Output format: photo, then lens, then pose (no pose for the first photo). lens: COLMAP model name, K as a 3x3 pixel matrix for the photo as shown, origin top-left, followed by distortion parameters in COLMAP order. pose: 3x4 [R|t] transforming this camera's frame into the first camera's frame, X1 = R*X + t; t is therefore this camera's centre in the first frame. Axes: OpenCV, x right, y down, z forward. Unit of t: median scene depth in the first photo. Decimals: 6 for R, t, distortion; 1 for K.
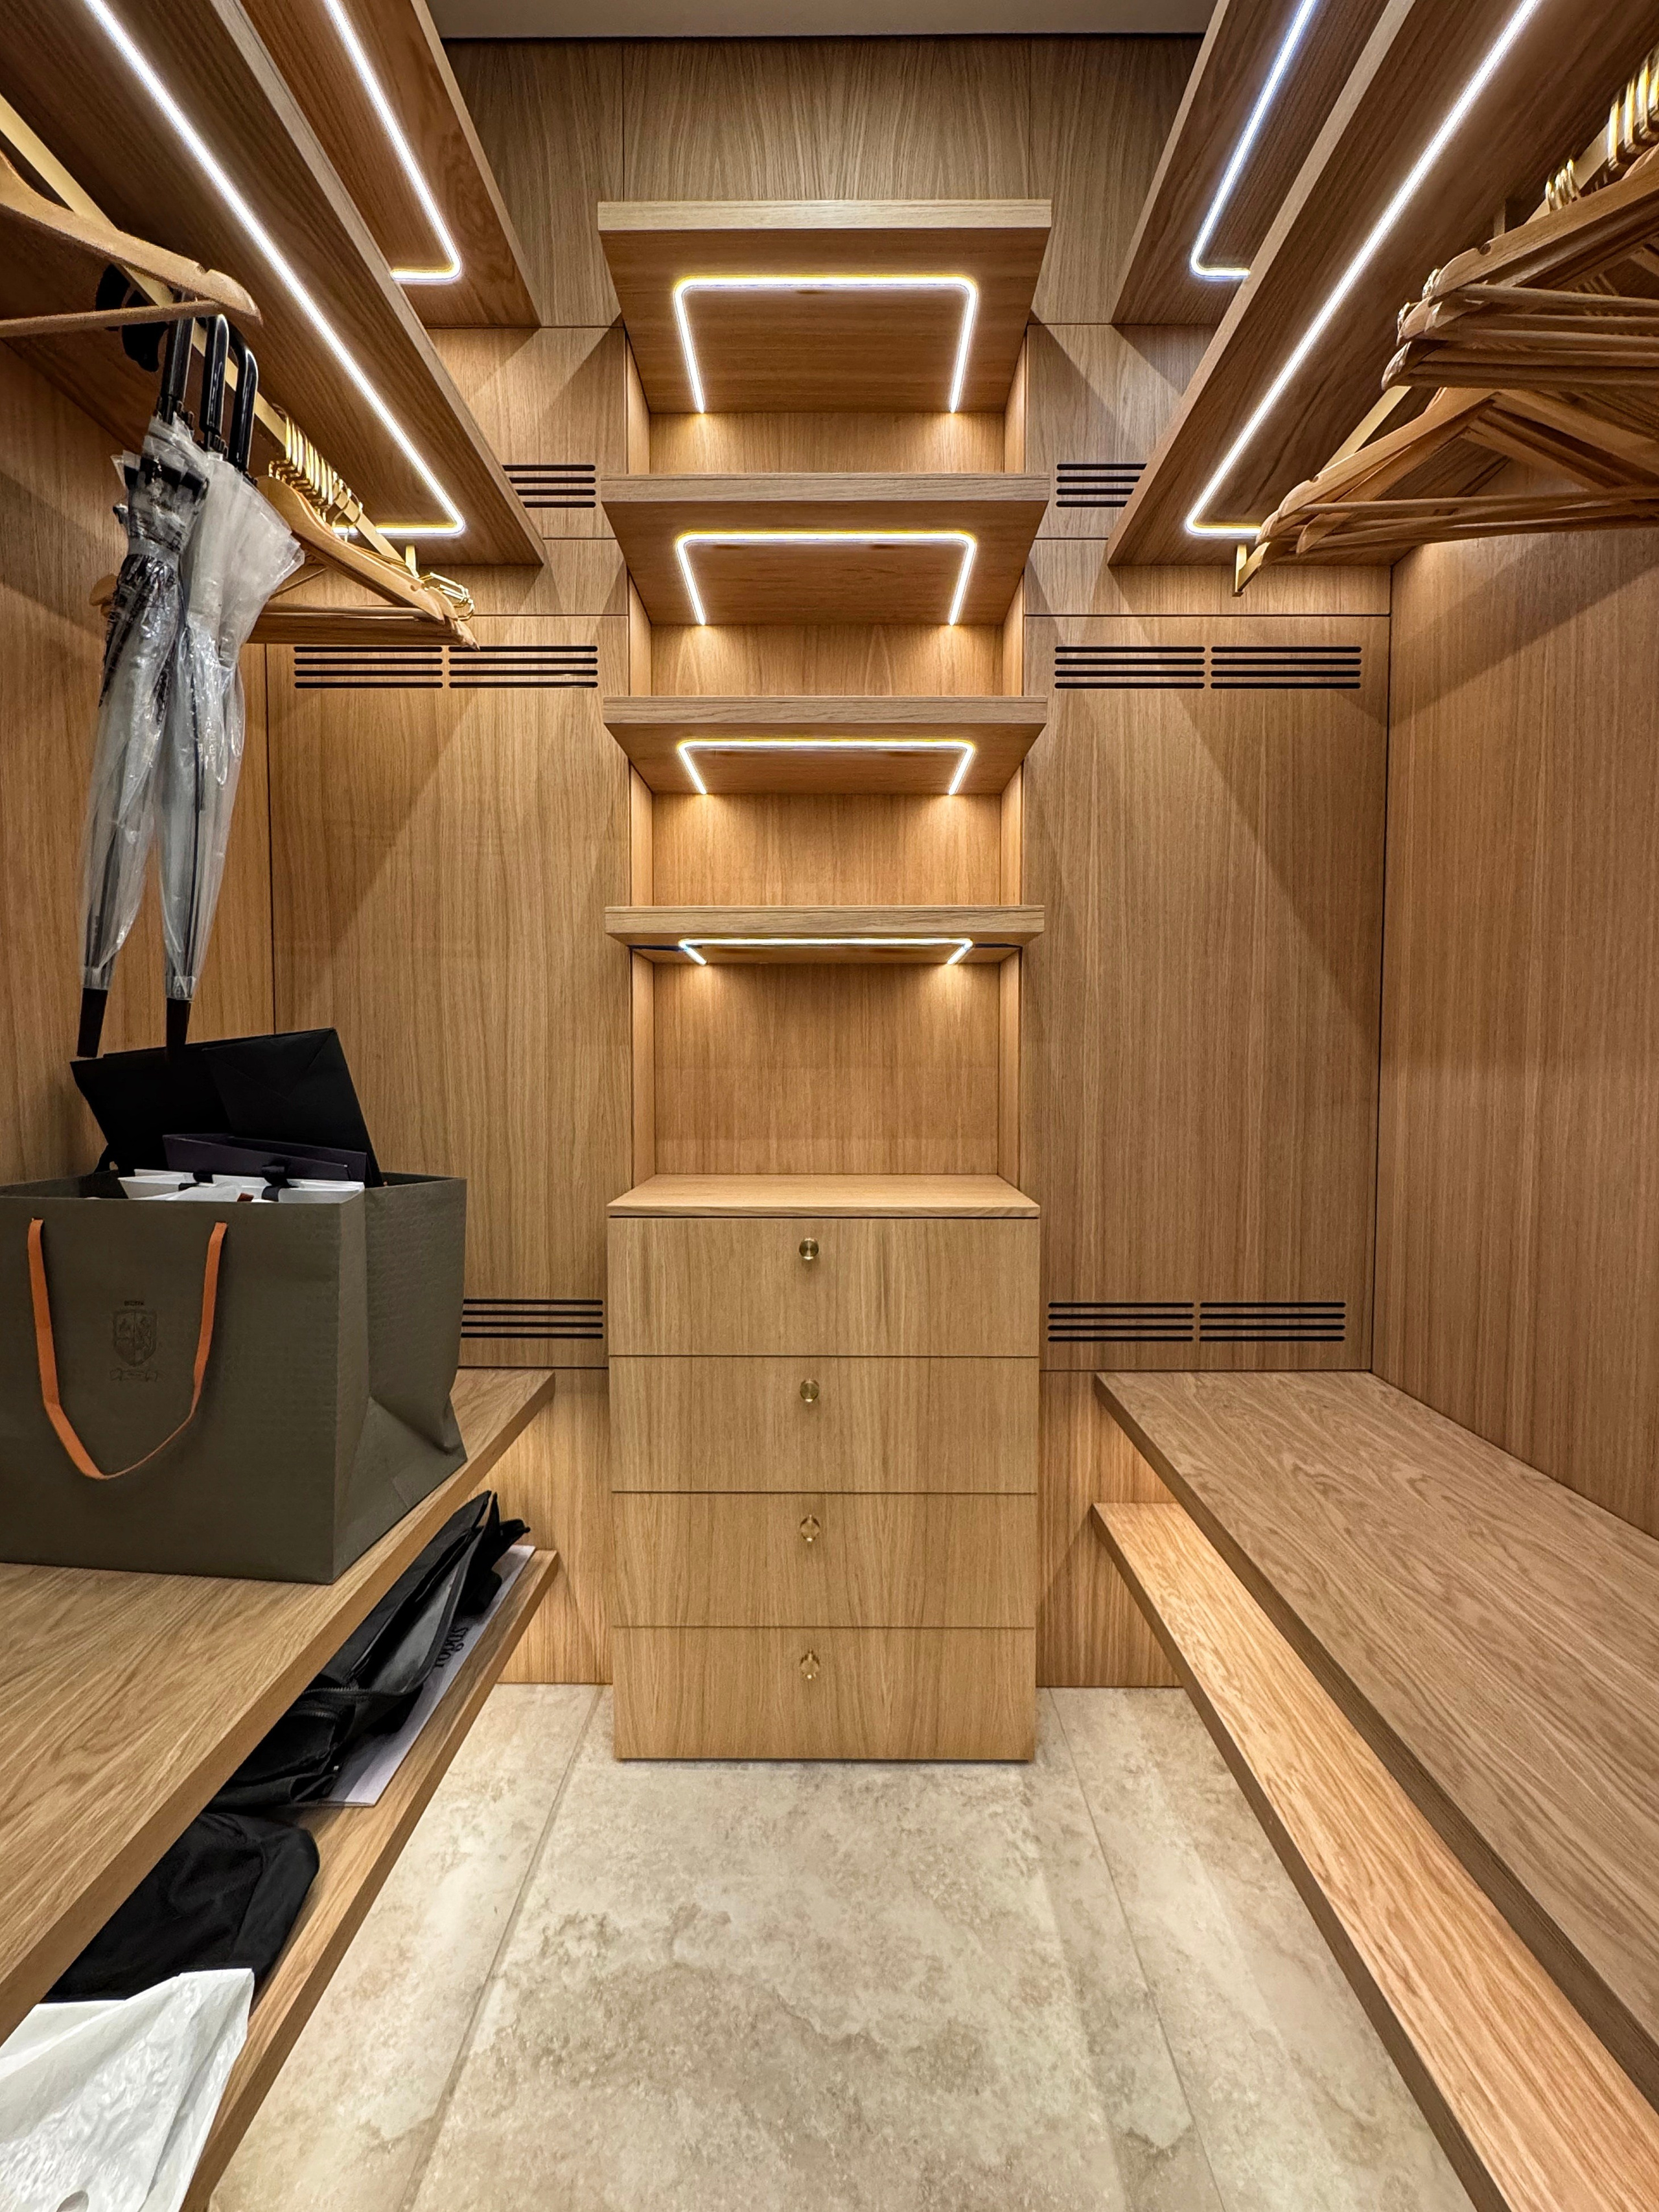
lens RADIAL K [[989.6, 0, 829.5], [0, 989.6, 1106.0], [0, 0, 1]] dist [-0.001122, -0.004211]
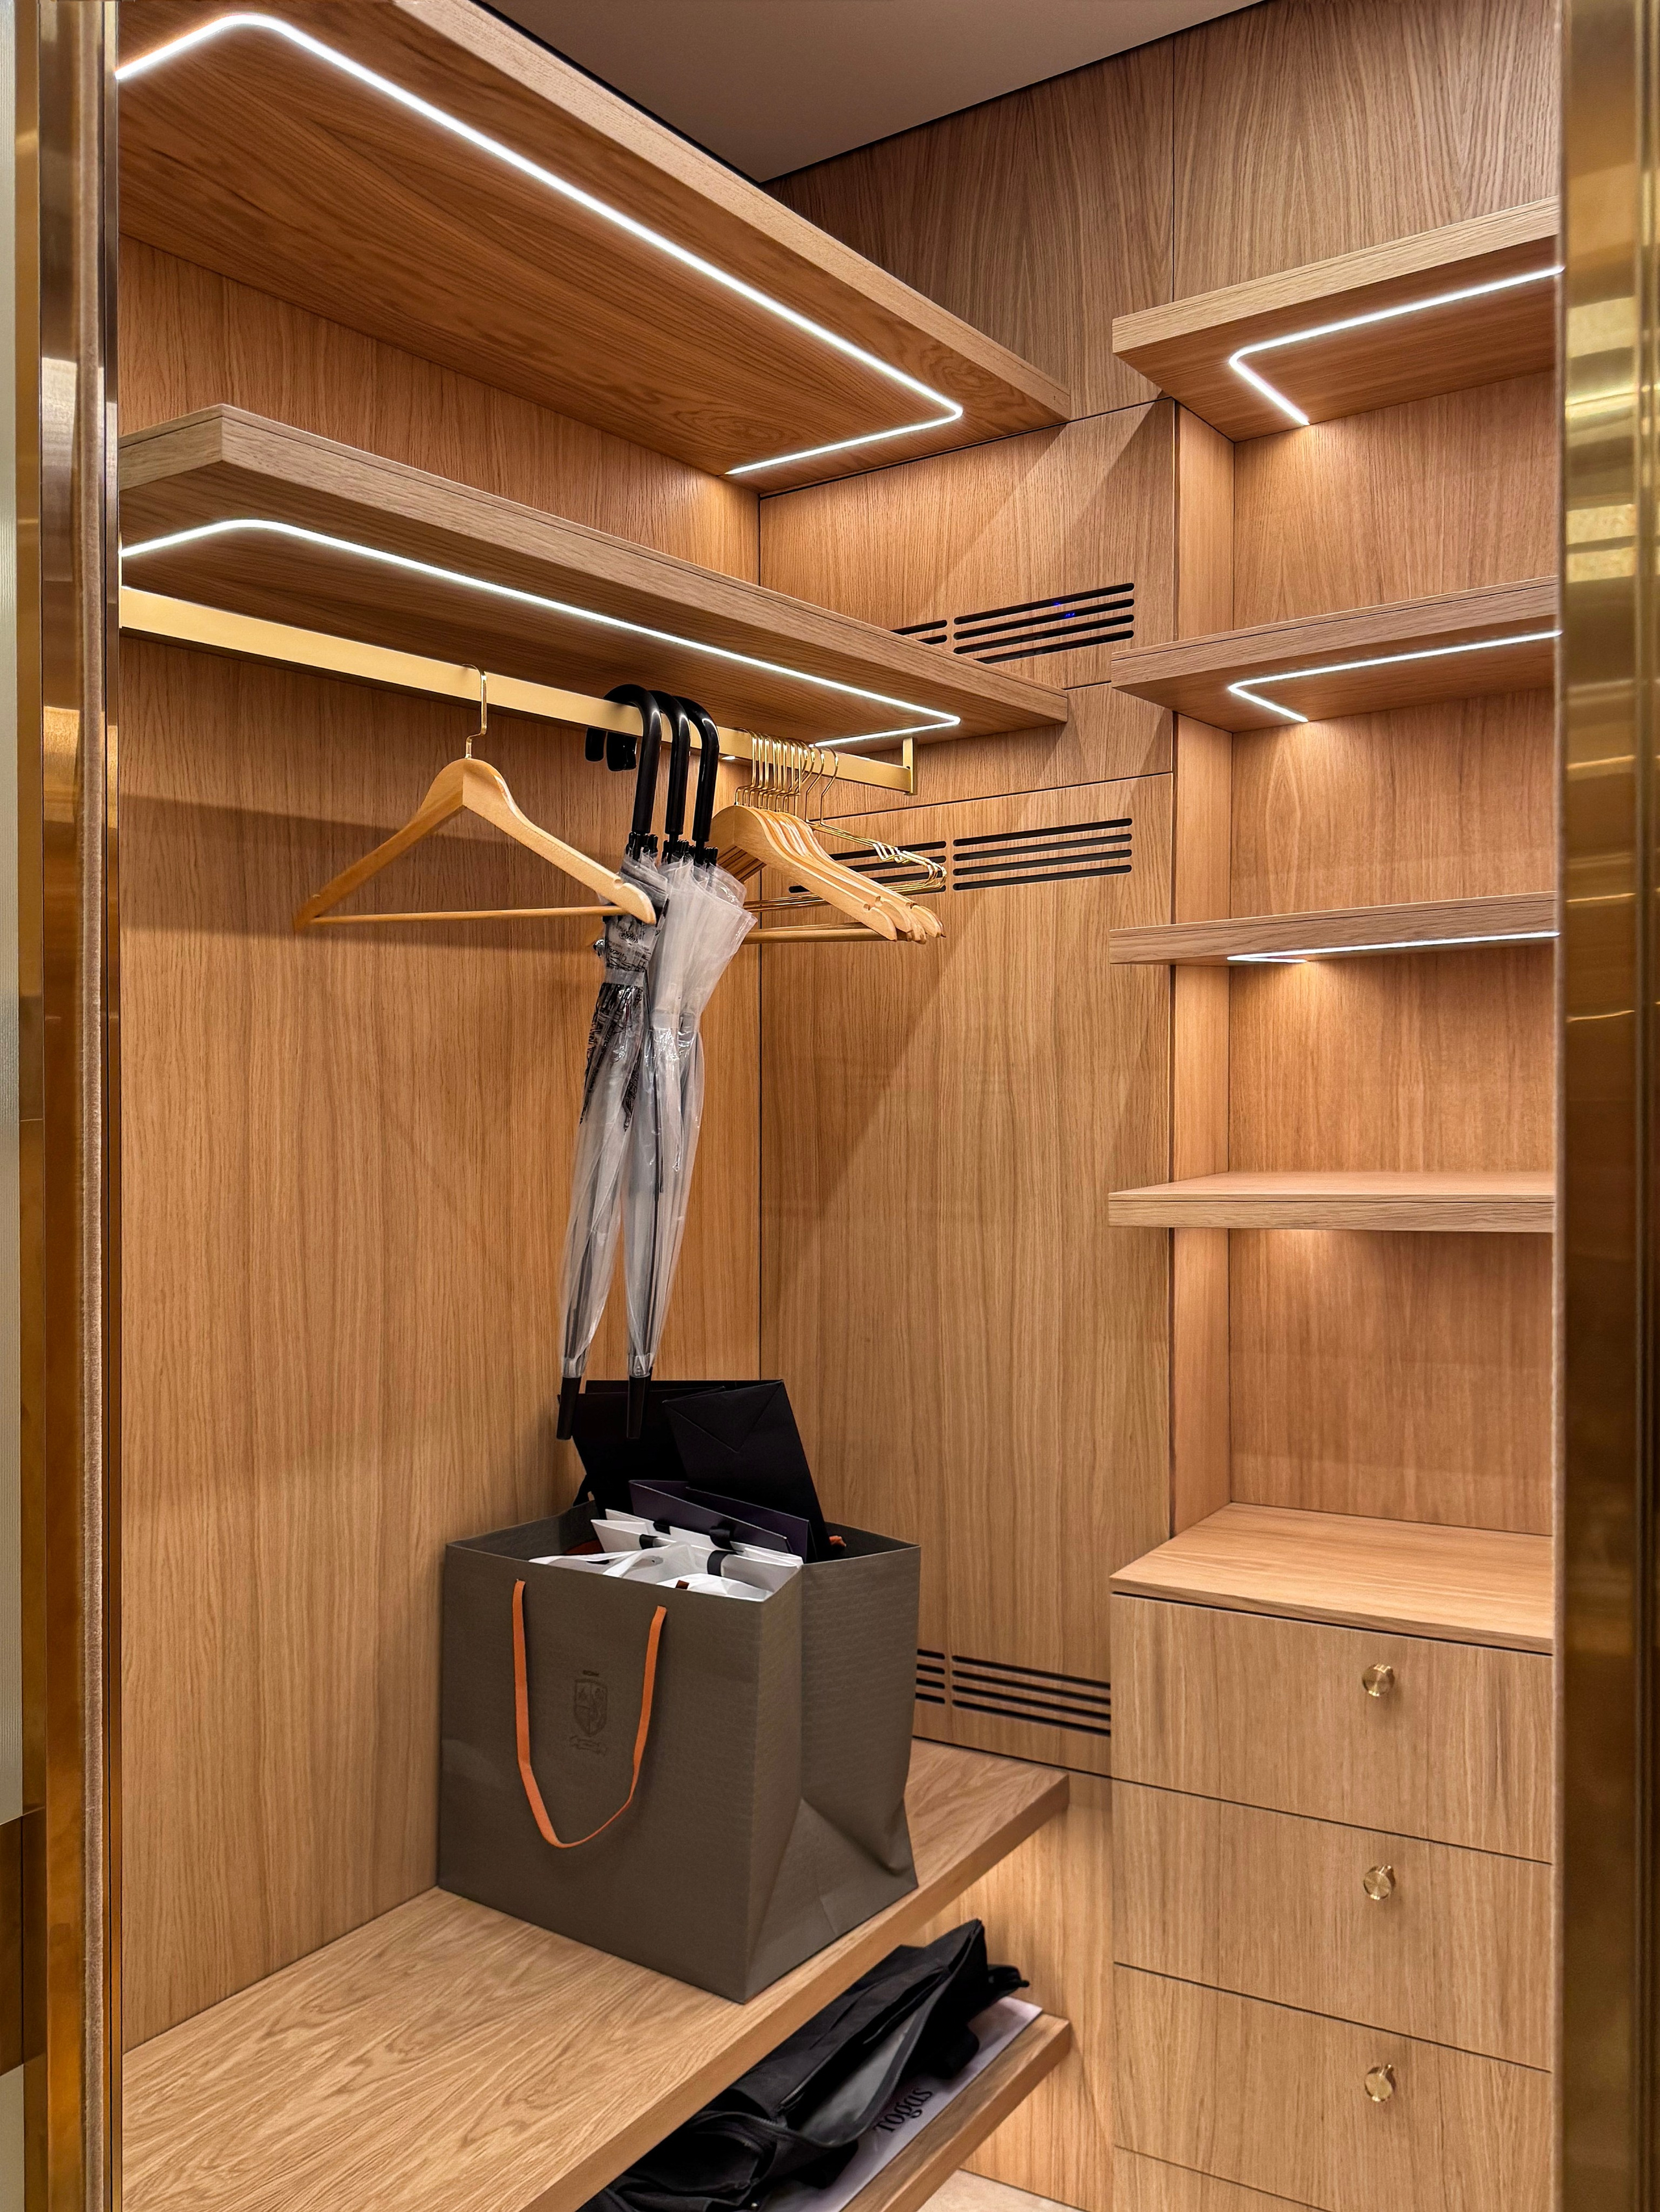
lens RADIAL K [[1764.2, 0, 830.0], [0, 1764.2, 1106.0], [0, 0, 1]] dist [0.115437, -0.196192]
pose [[0.863524, 0.001569, -0.504305, 0.276872], [-0.024204, 0.998972, -0.038337, -0.201082], [0.503726, 0.045311, 0.862674, -0.313297]]
